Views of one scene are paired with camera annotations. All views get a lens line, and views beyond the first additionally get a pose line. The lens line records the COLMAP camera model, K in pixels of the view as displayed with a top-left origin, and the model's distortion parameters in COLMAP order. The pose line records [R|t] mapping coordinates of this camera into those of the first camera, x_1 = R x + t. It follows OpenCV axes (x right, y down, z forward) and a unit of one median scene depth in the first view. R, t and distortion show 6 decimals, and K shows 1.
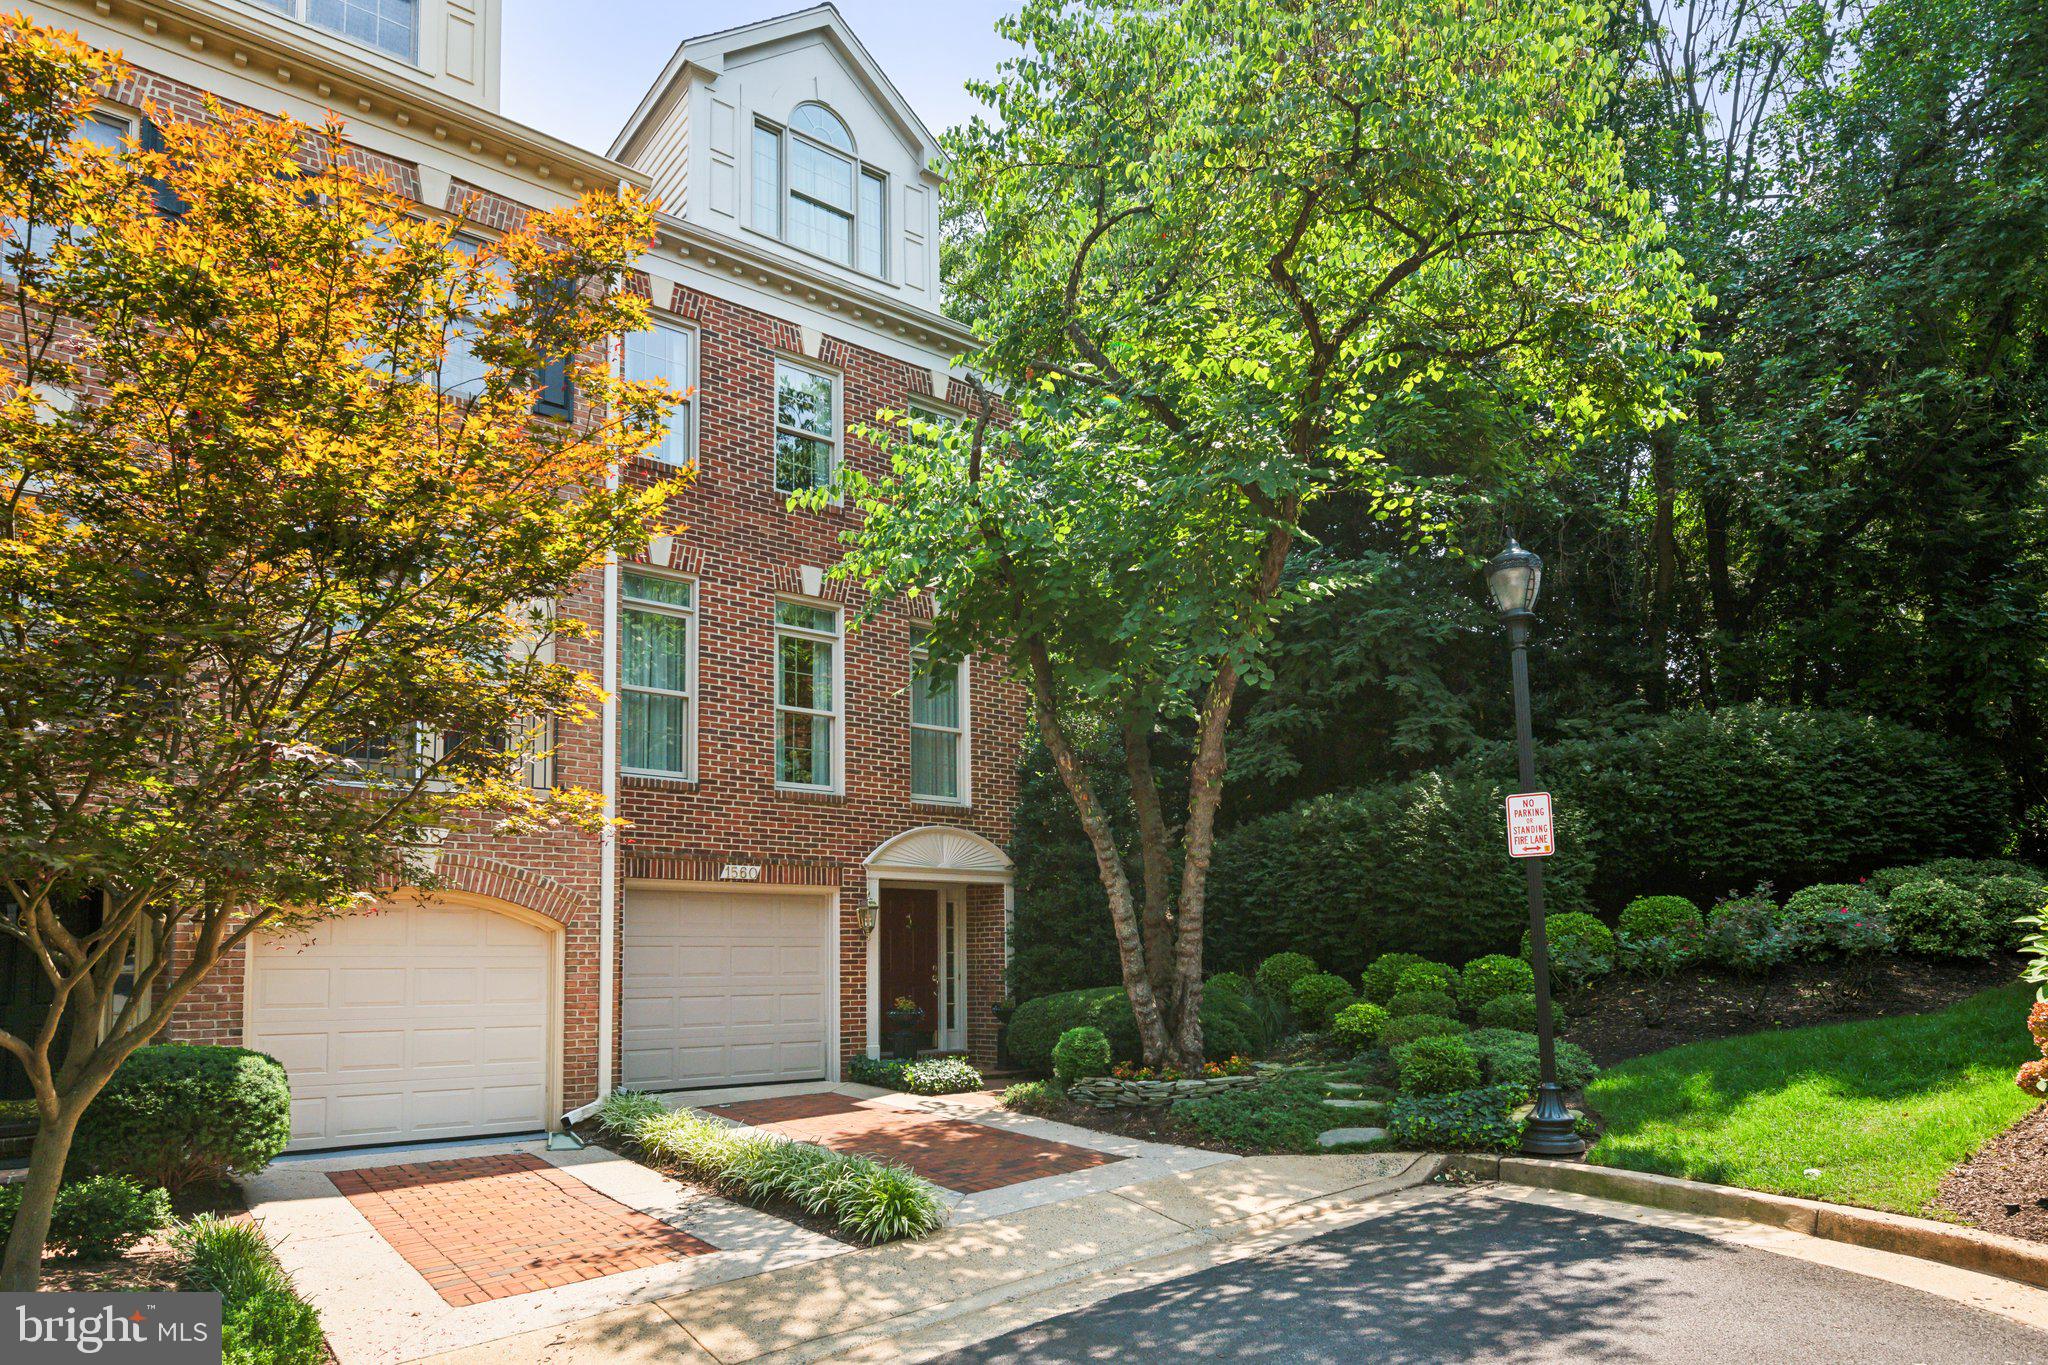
lens RADIAL K [[1184.9, 0, 1024.0], [0, 1184.9, 682.5], [0, 0, 1]] dist [-0.000136, -0.000083]
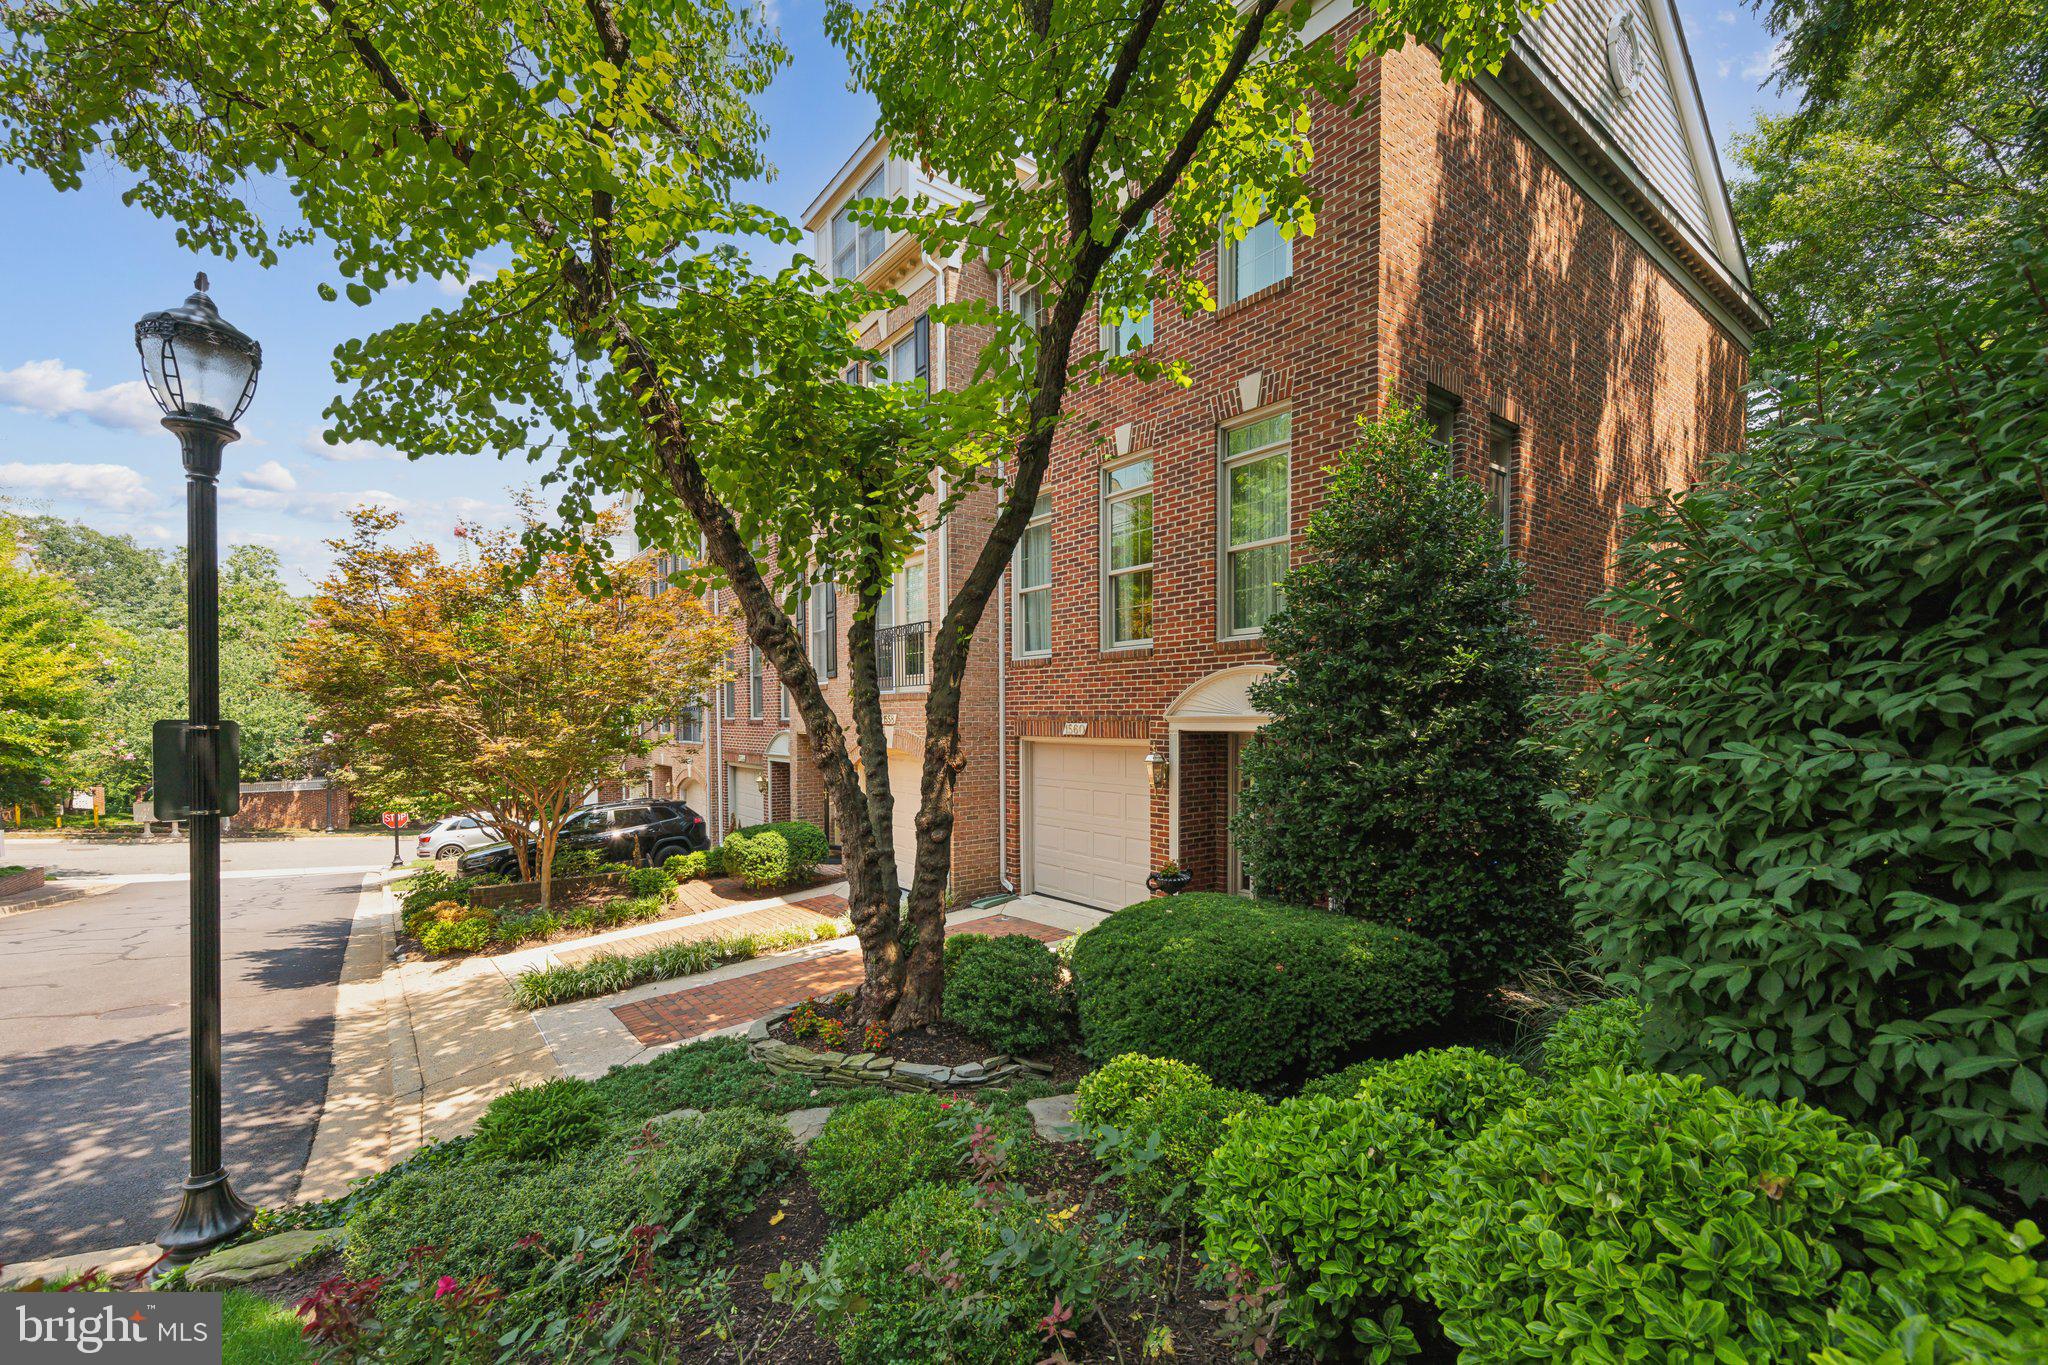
lens RADIAL K [[819.3, 0, 1025.0], [0, 819.3, 656.4], [0, 0, 1]] dist [-0.000507, -0.000624]
pose [[0.019989, -0.047457, -0.998673, 0.525607], [0.256743, 0.965620, -0.040748, 0.104134], [0.966273, -0.255588, 0.031486, 0.881444]]
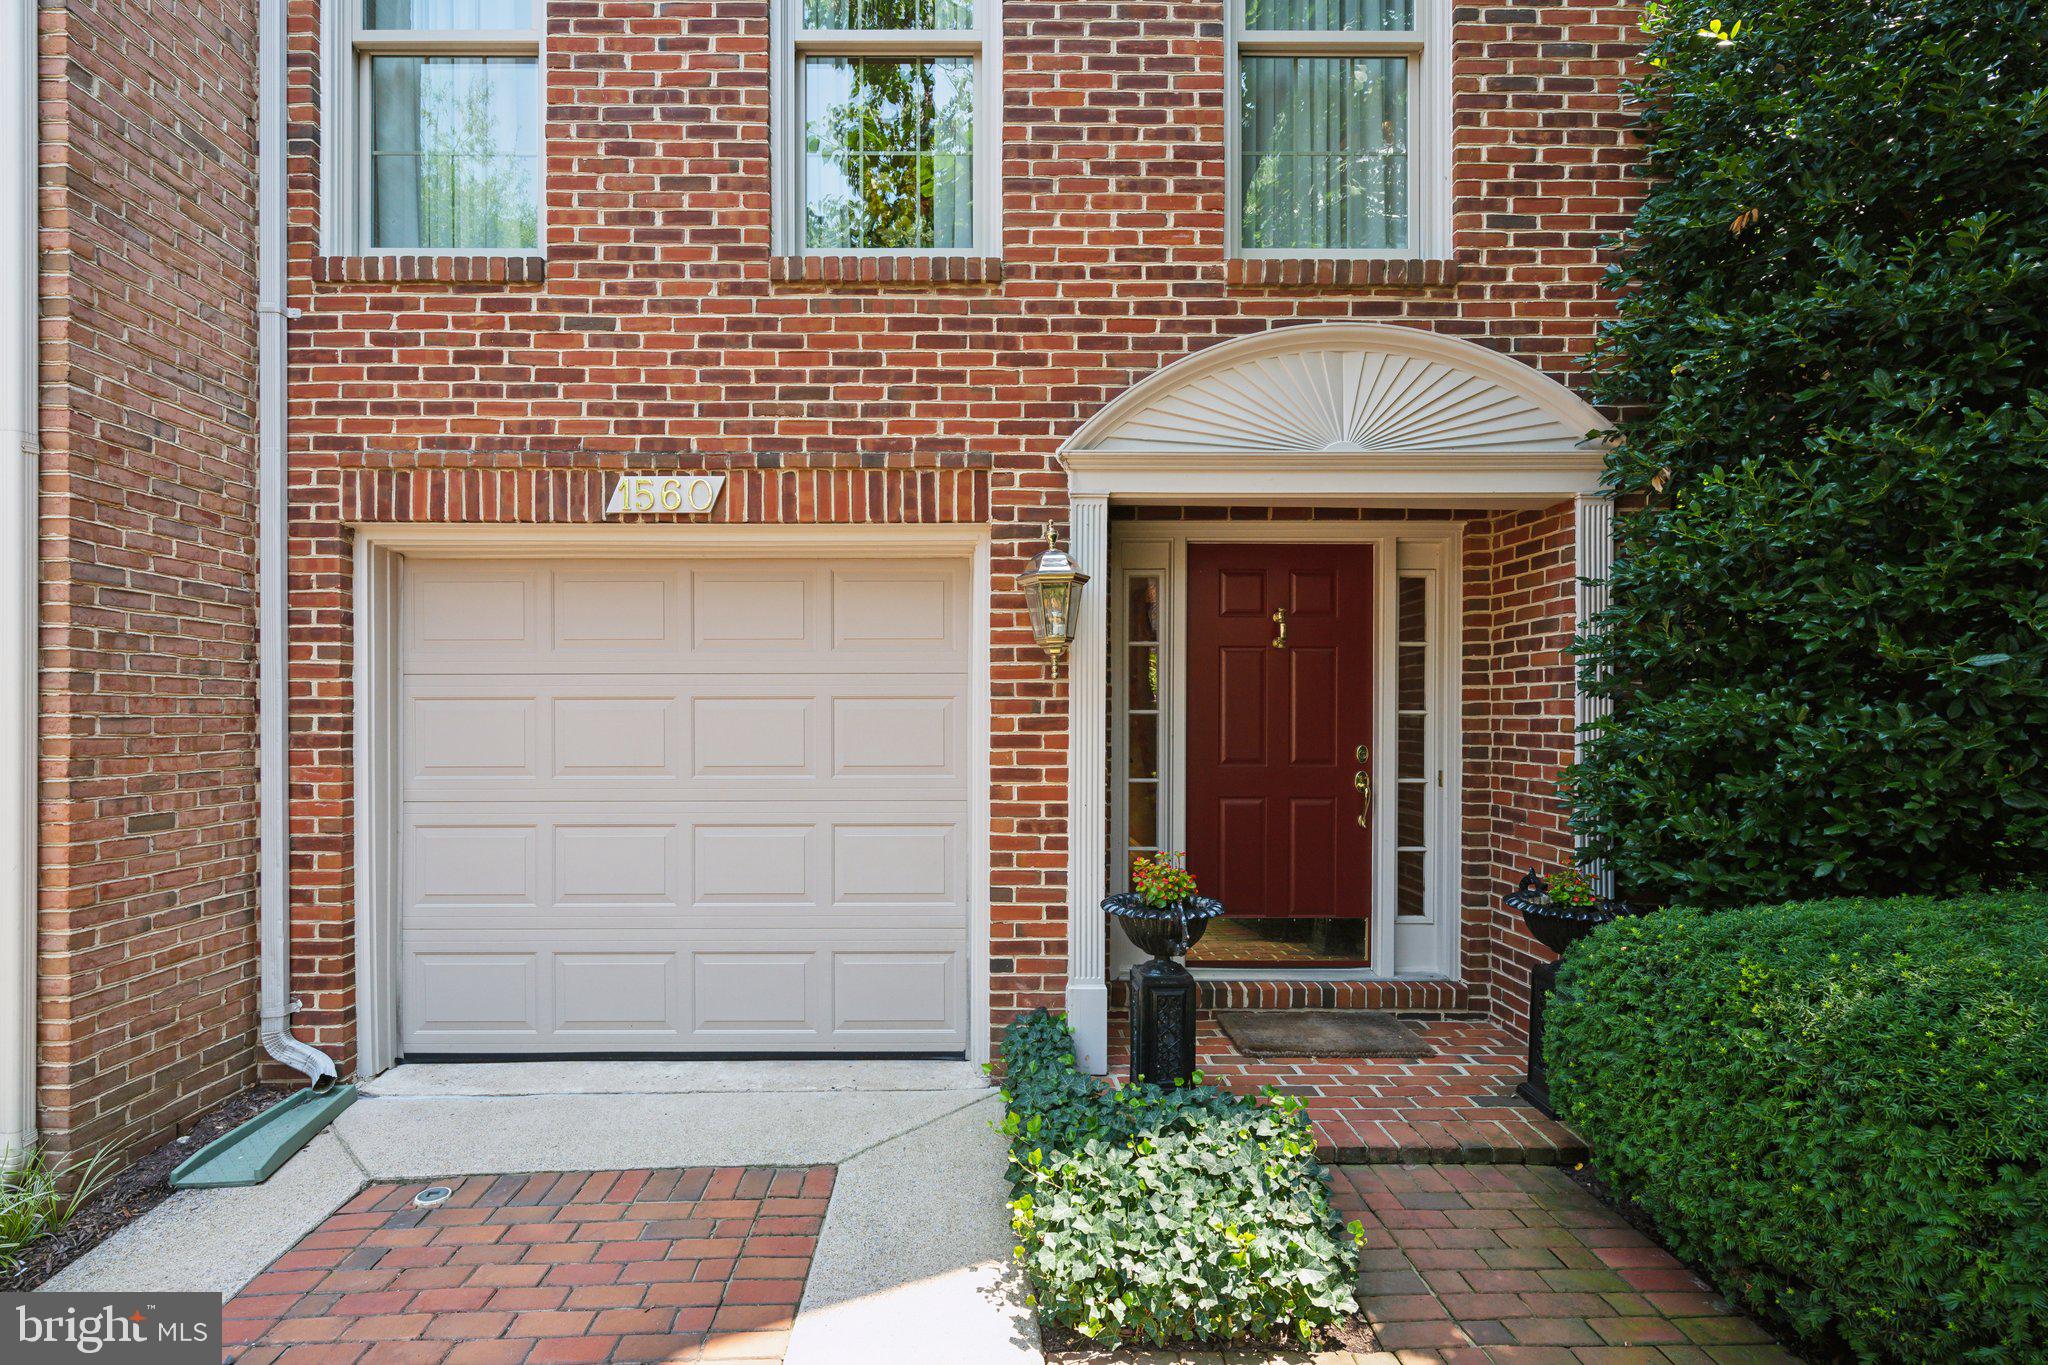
lens RADIAL K [[984.4, 0, 987.1], [0, 984.4, 690.7], [0, 0, 1]] dist [-0.002445, -0.000654]
pose [[0.801878, 0.011112, -0.597384, 0.014657], [0.132908, 0.971460, 0.196474, 0.160386], [0.582518, -0.236945, 0.777515, 0.757466]]
